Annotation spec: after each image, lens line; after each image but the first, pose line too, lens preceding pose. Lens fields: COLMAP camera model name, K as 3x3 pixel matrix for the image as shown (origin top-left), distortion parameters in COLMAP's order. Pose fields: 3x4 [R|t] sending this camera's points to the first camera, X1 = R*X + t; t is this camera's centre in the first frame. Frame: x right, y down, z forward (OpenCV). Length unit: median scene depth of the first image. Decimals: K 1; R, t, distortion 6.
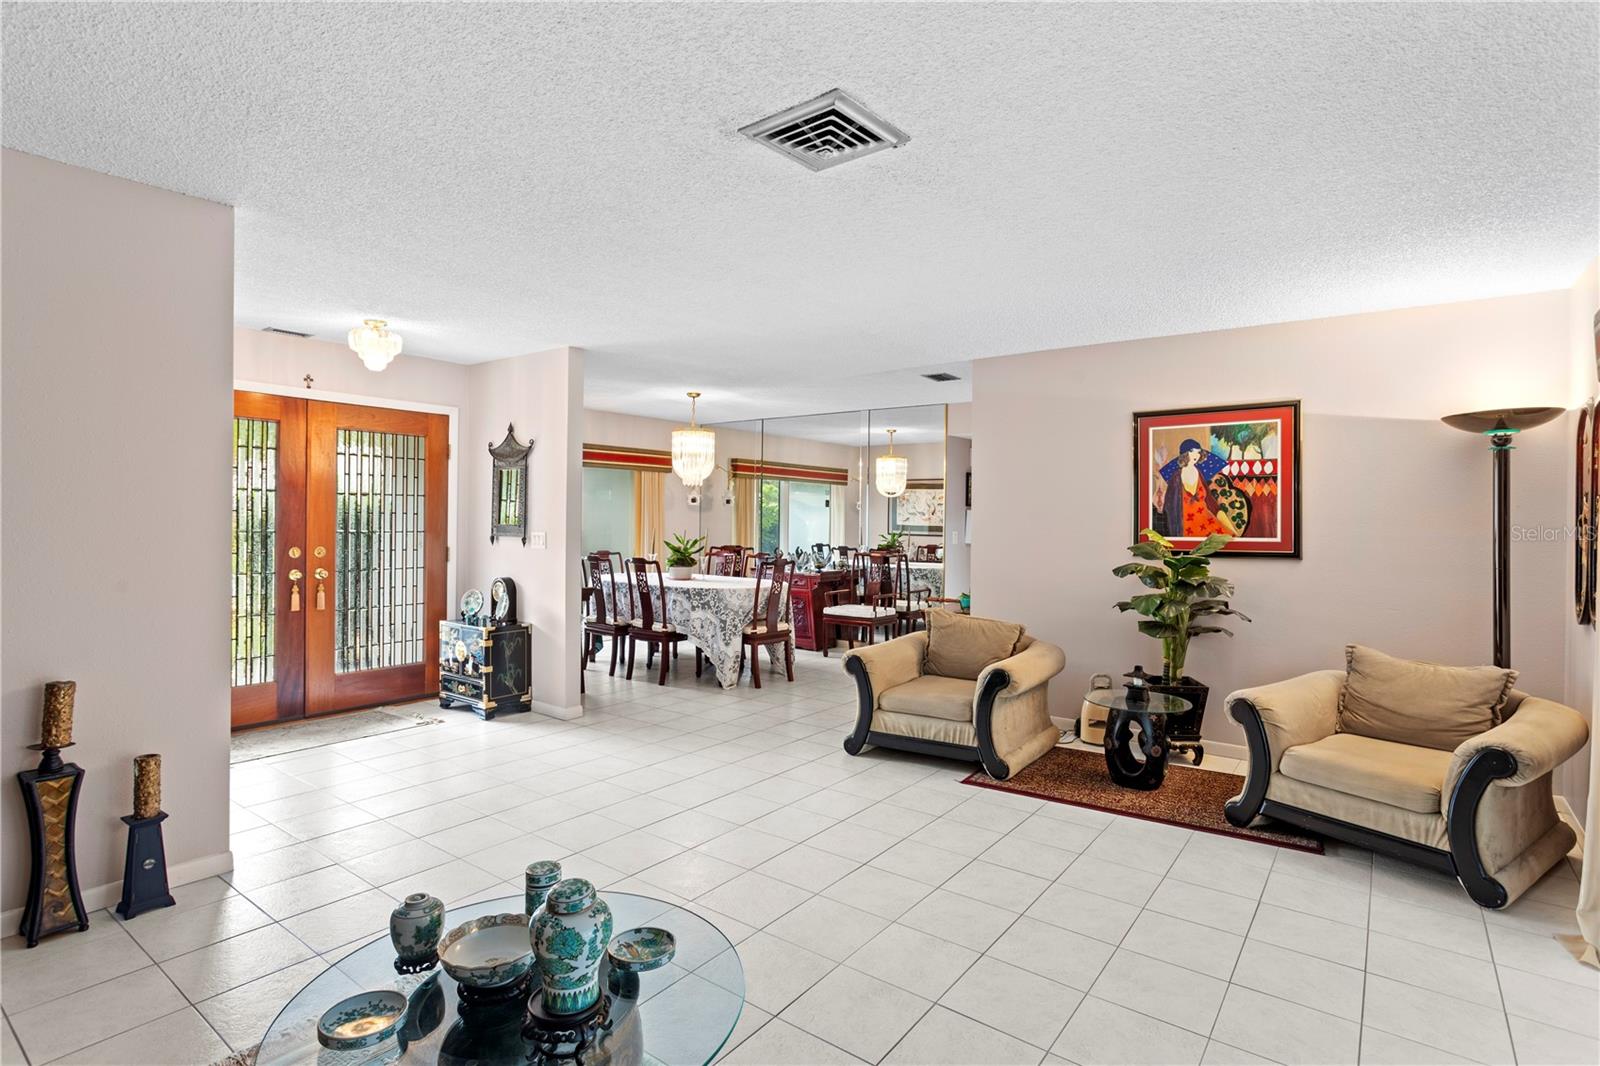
lens RADIAL K [[800.3, 0, 791.0], [0, 800.3, 518.1], [0, 0, 1]] dist [-0.000809, -0.000001]
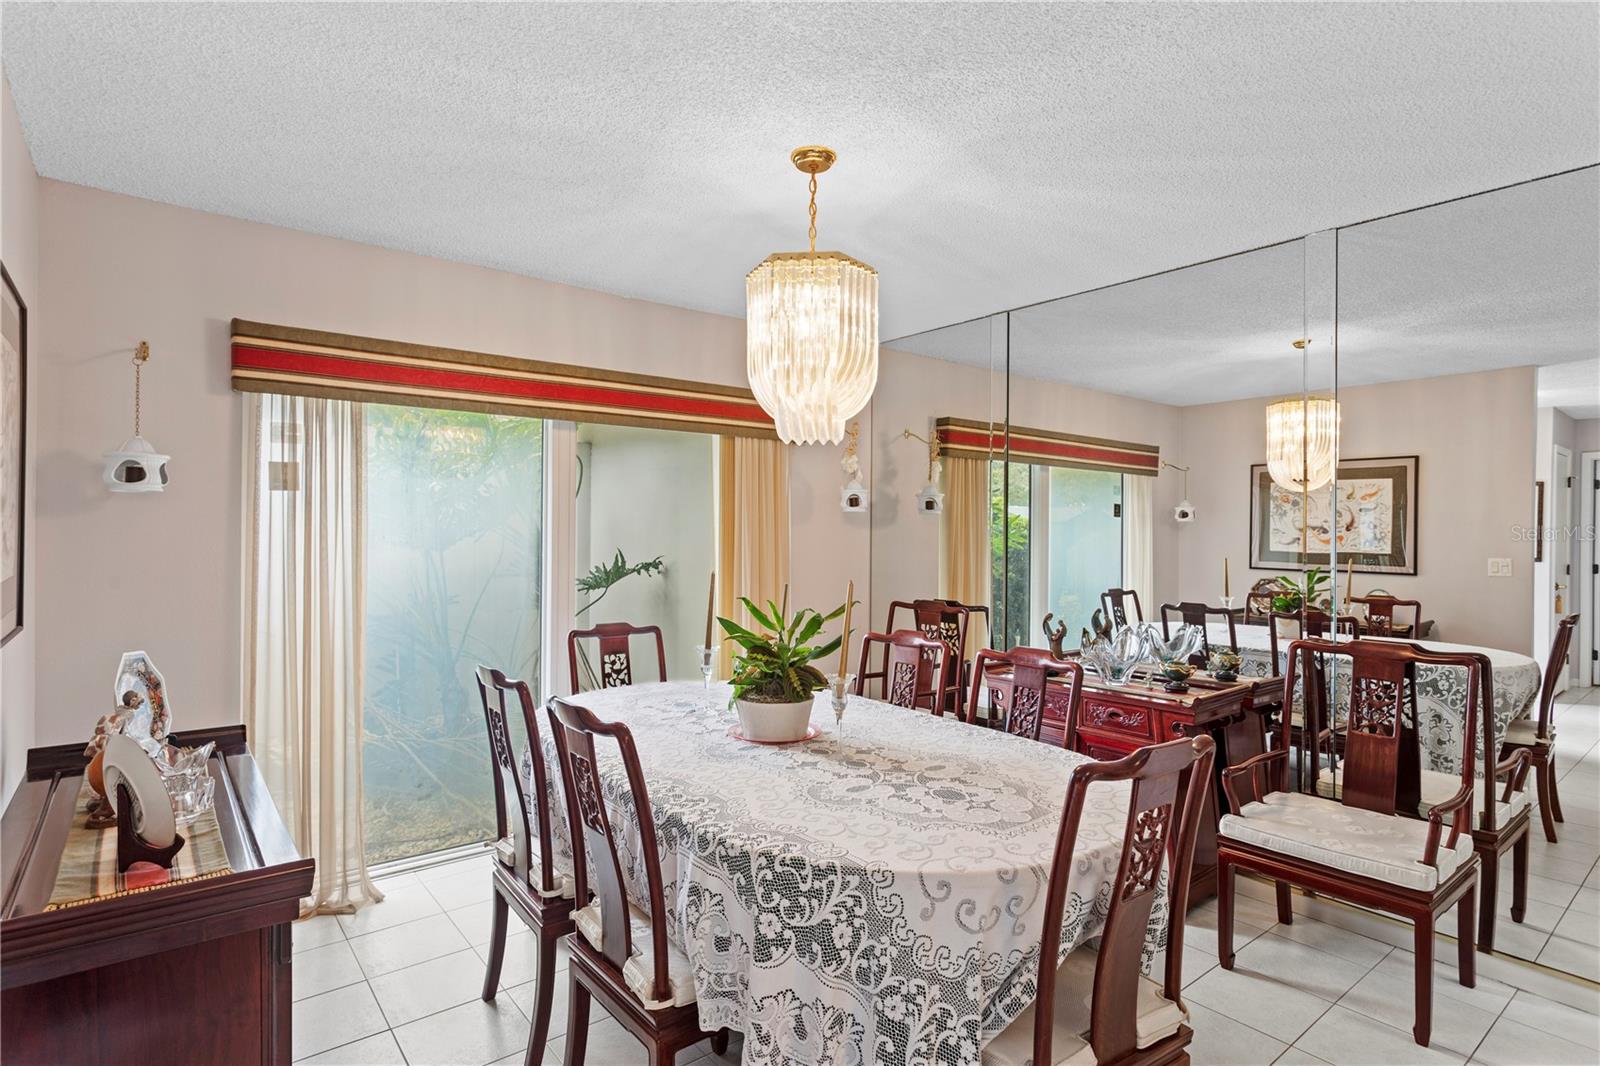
lens RADIAL K [[826.5, 0, 800.8], [0, 826.5, 526.4], [0, 0, 1]] dist [0.000089, 0.000278]
pose [[0.970957, -0.005763, -0.239184, -0.060174], [0.003365, 0.999940, -0.010434, -0.004809], [0.239230, 0.009326, 0.970918, 0.853721]]
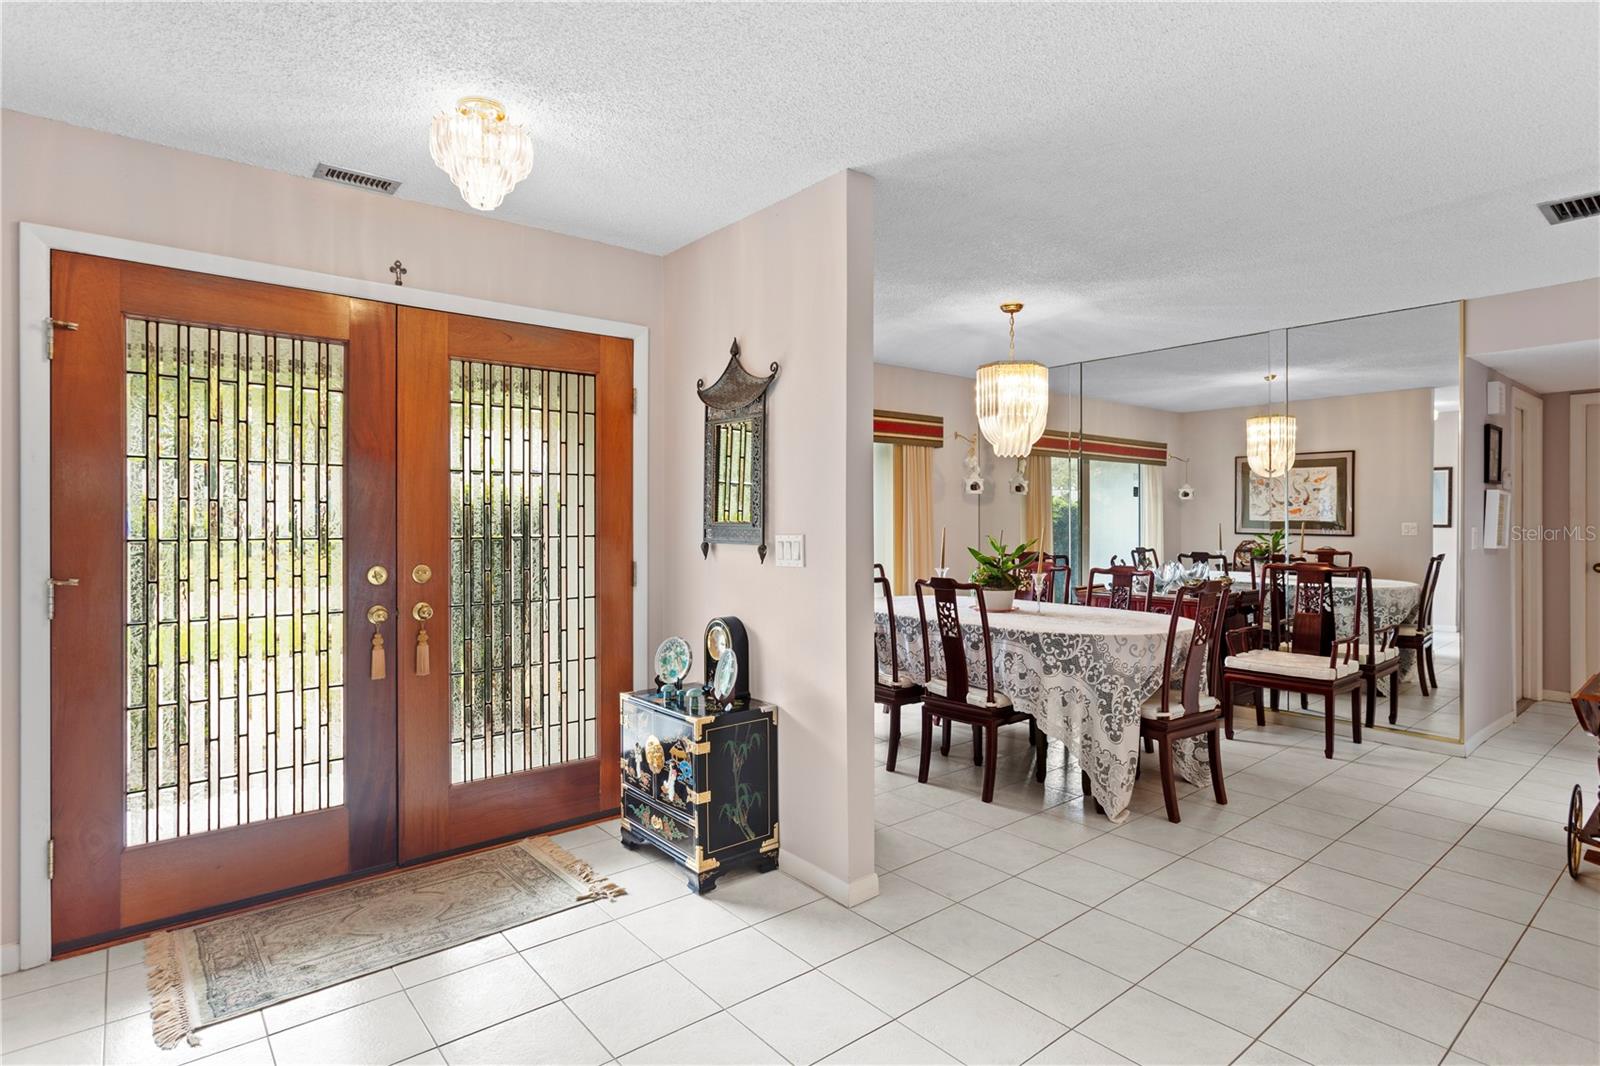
lens RADIAL K [[819.1, 0, 803.9], [0, 819.1, 507.7], [0, 0, 1]] dist [0.000061, 0.000433]
pose [[0.975283, -0.015652, -0.220402, -0.176546], [0.012737, 0.999812, -0.014640, 0.007046], [0.220590, 0.011471, 0.975299, 0.447932]]
